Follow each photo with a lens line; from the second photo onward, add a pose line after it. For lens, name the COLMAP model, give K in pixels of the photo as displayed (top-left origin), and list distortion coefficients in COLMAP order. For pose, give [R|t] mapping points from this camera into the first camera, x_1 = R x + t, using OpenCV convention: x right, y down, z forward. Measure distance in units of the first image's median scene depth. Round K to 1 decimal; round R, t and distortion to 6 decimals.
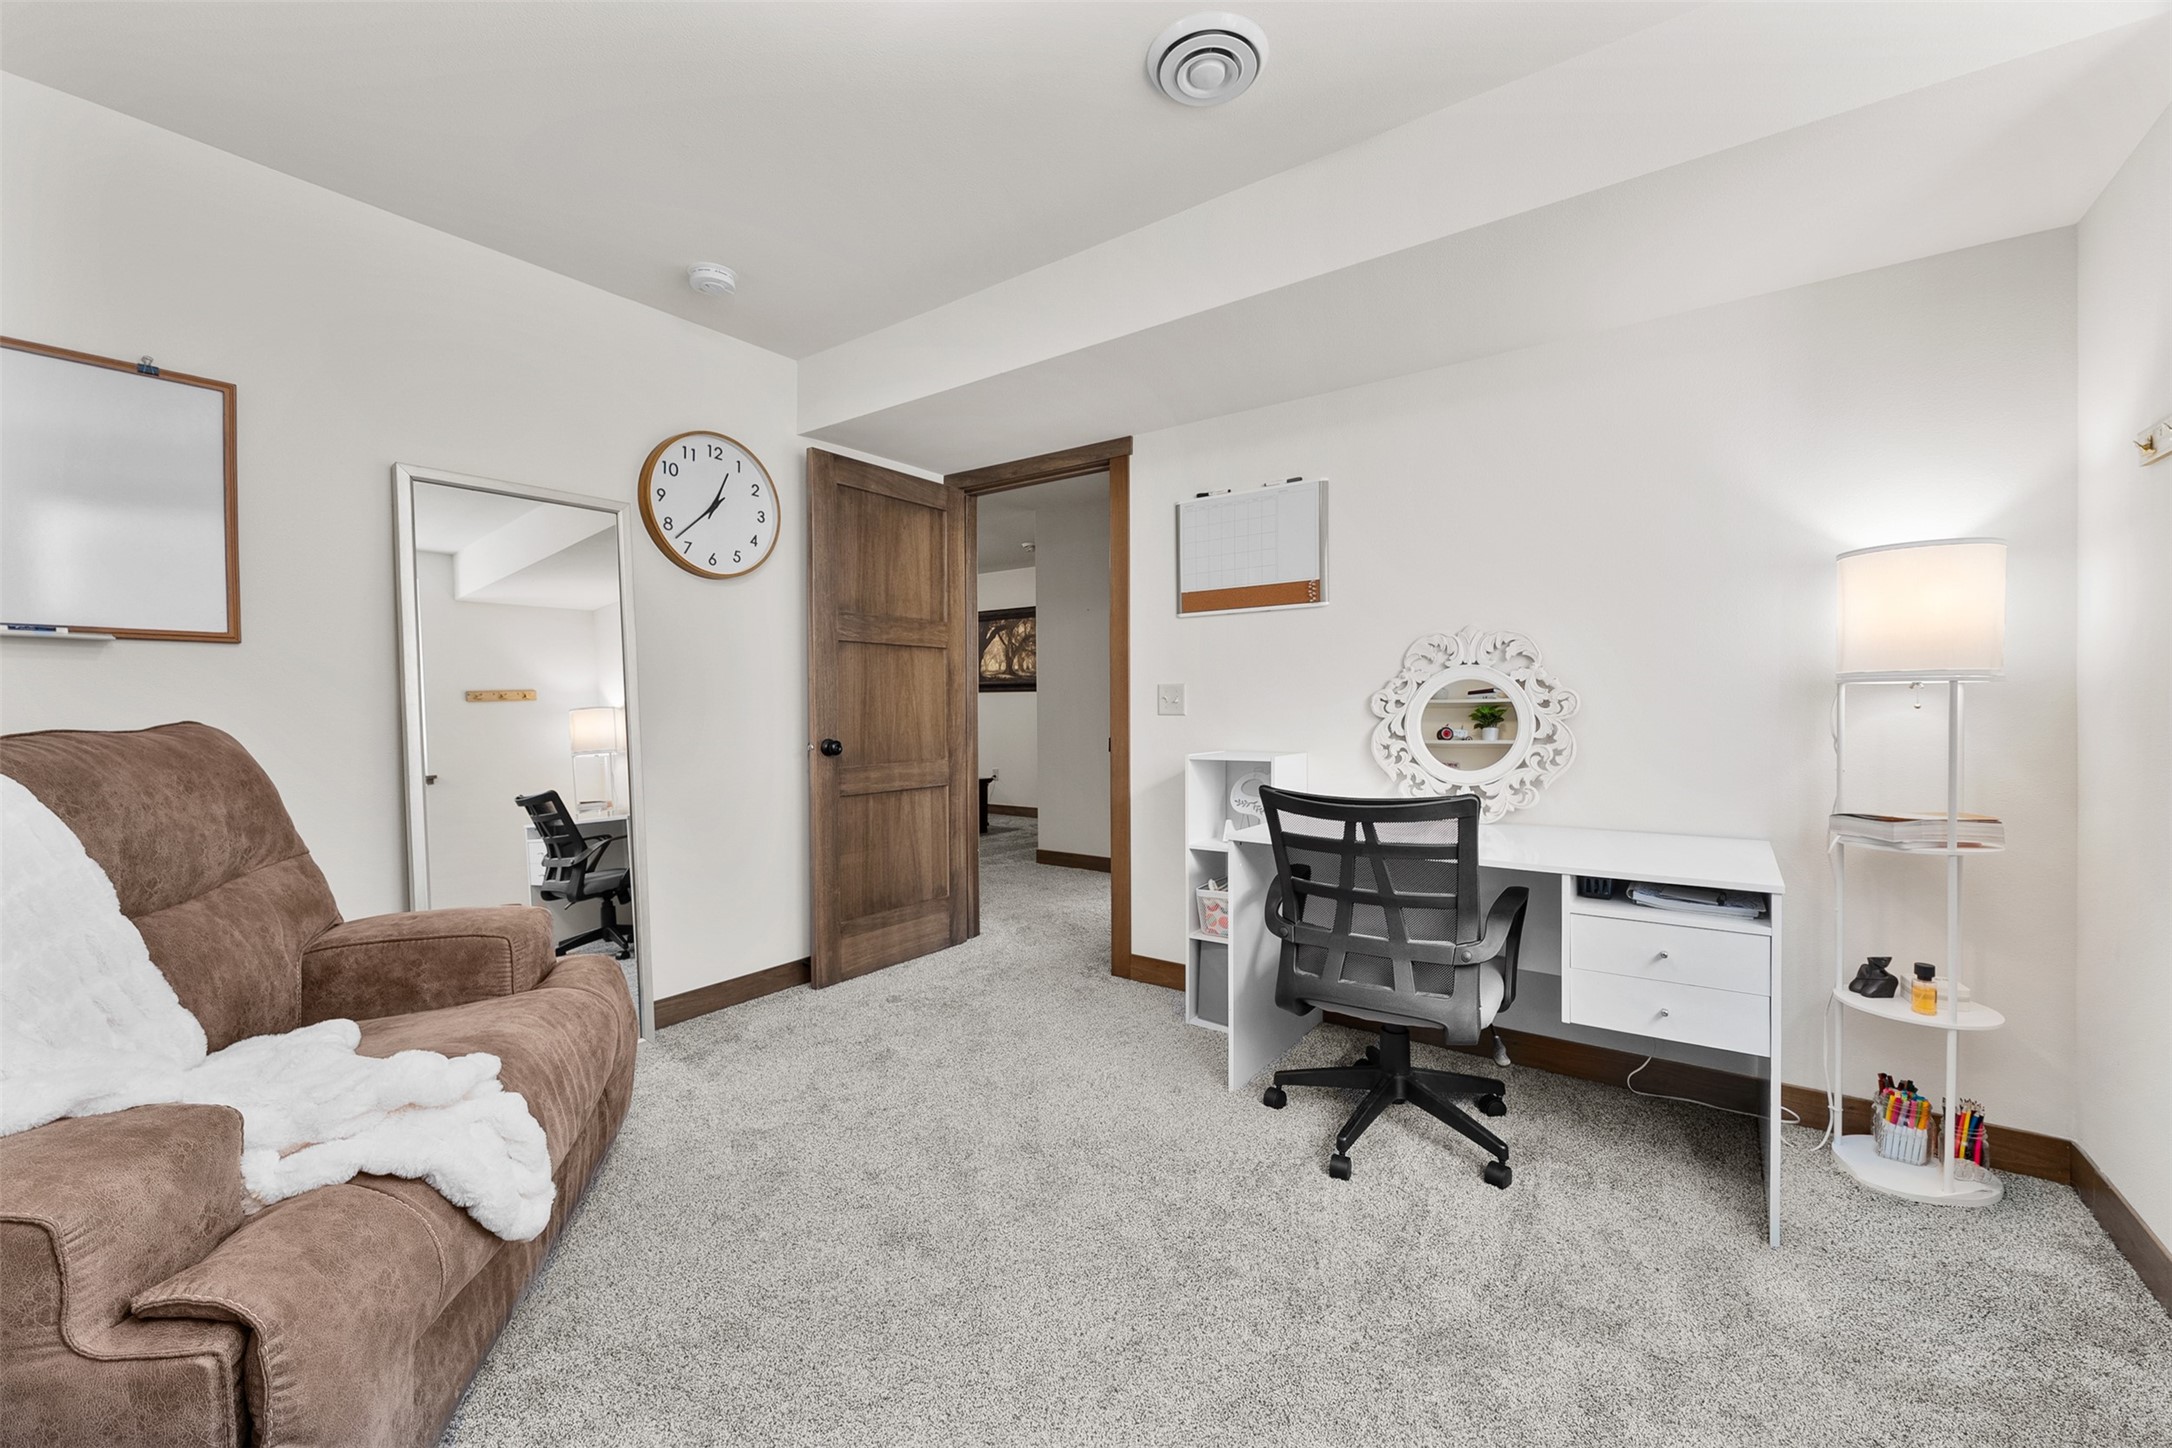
lens RADIAL K [[883.8, 0, 1085.4], [0, 883.8, 720.6], [0, 0, 1]] dist [0.001950, -0.001426]
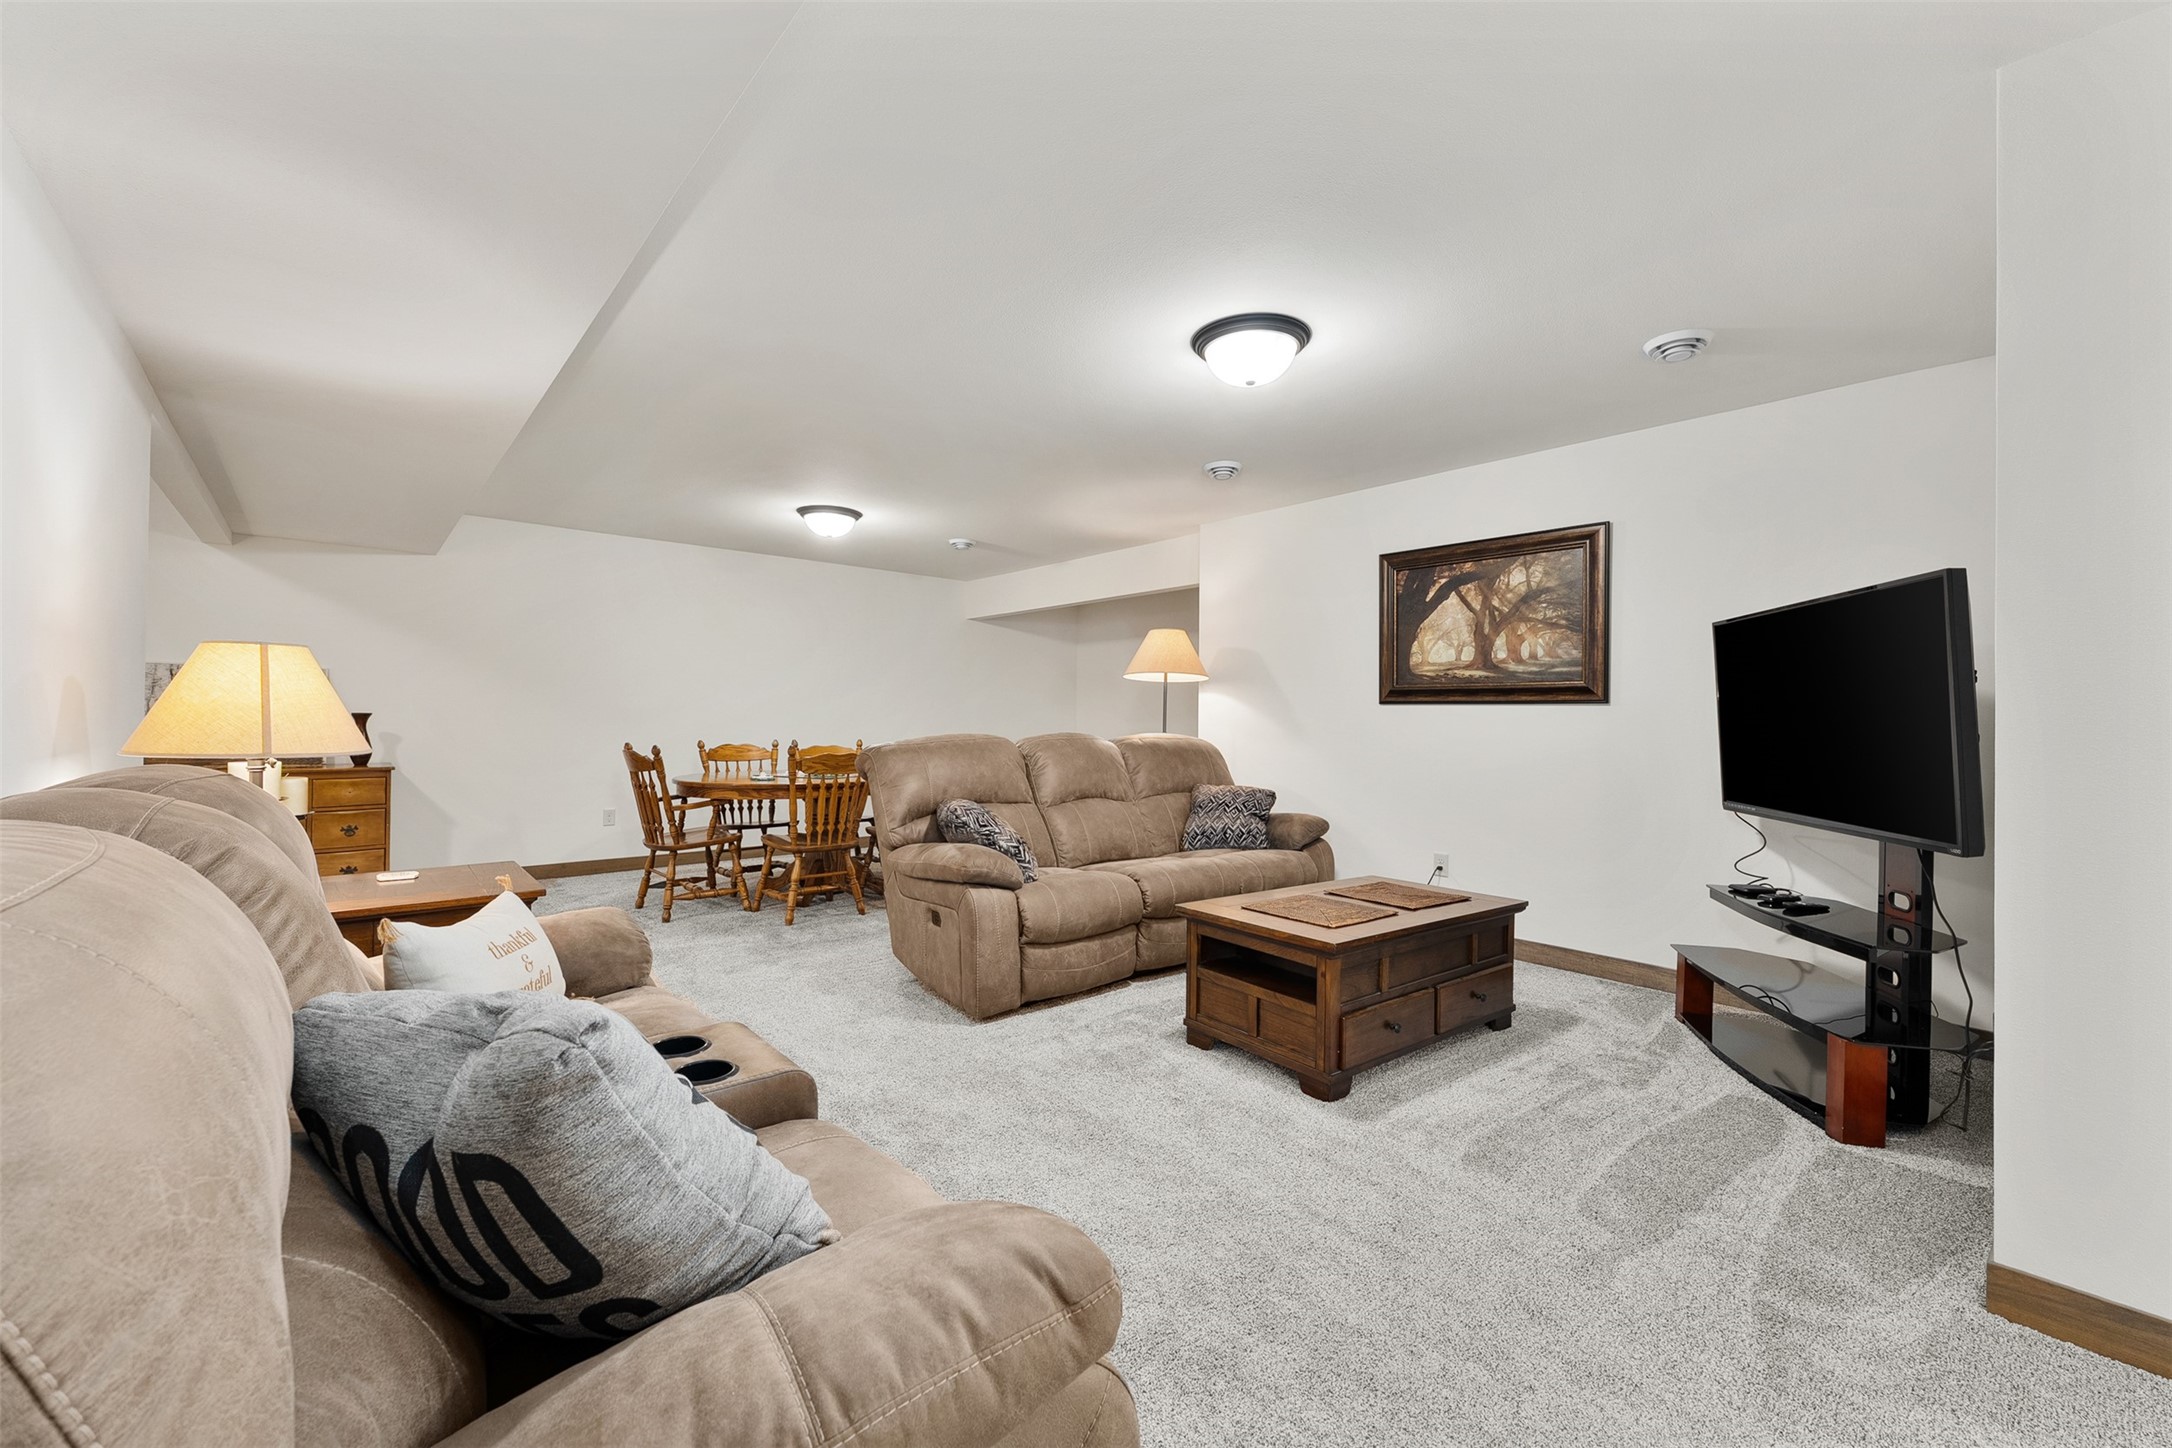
lens RADIAL K [[883.8, 0, 1083.2], [0, 883.8, 721.3], [0, 0, 1]] dist [0.001950, -0.001426]
pose [[0.976179, 0.013007, -0.216577, -0.199122], [-0.016398, 0.999769, -0.013868, -0.011866], [0.216347, 0.017089, 0.976167, 0.457848]]
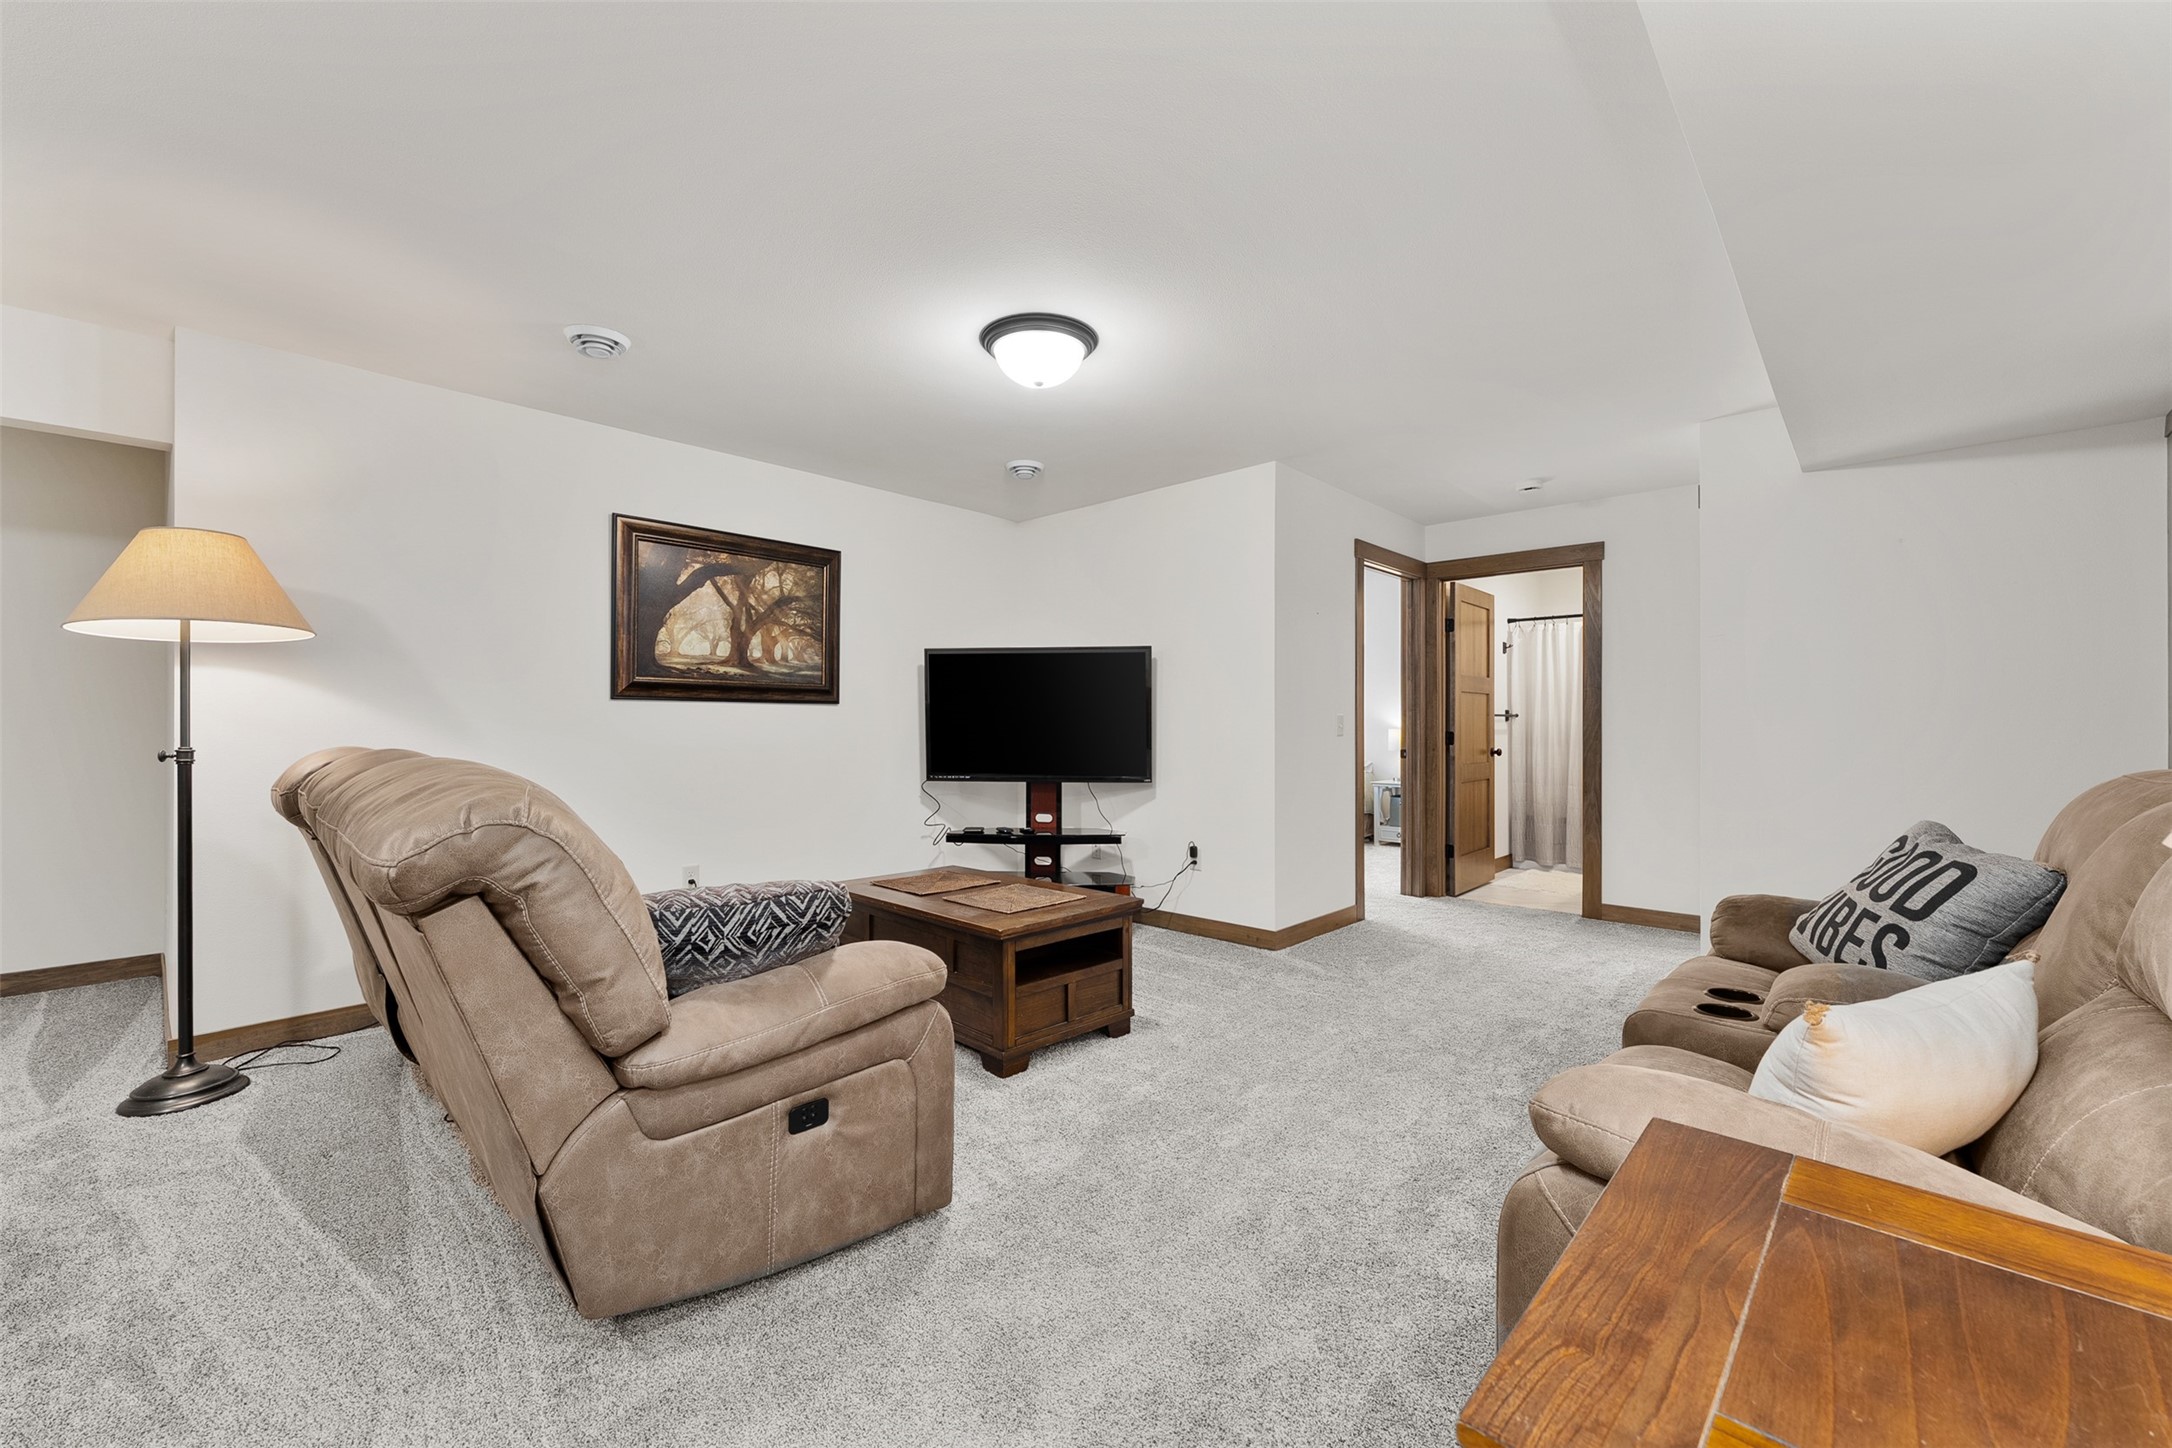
lens RADIAL K [[883.8, 0, 1086.6], [0, 883.8, 720.1], [0, 0, 1]] dist [0.001950, -0.001426]
pose [[0.101703, 0.007352, 0.994788, -0.557200], [0.017890, 0.999797, -0.009218, -0.014445], [-0.994654, 0.018734, 0.101551, 0.756572]]
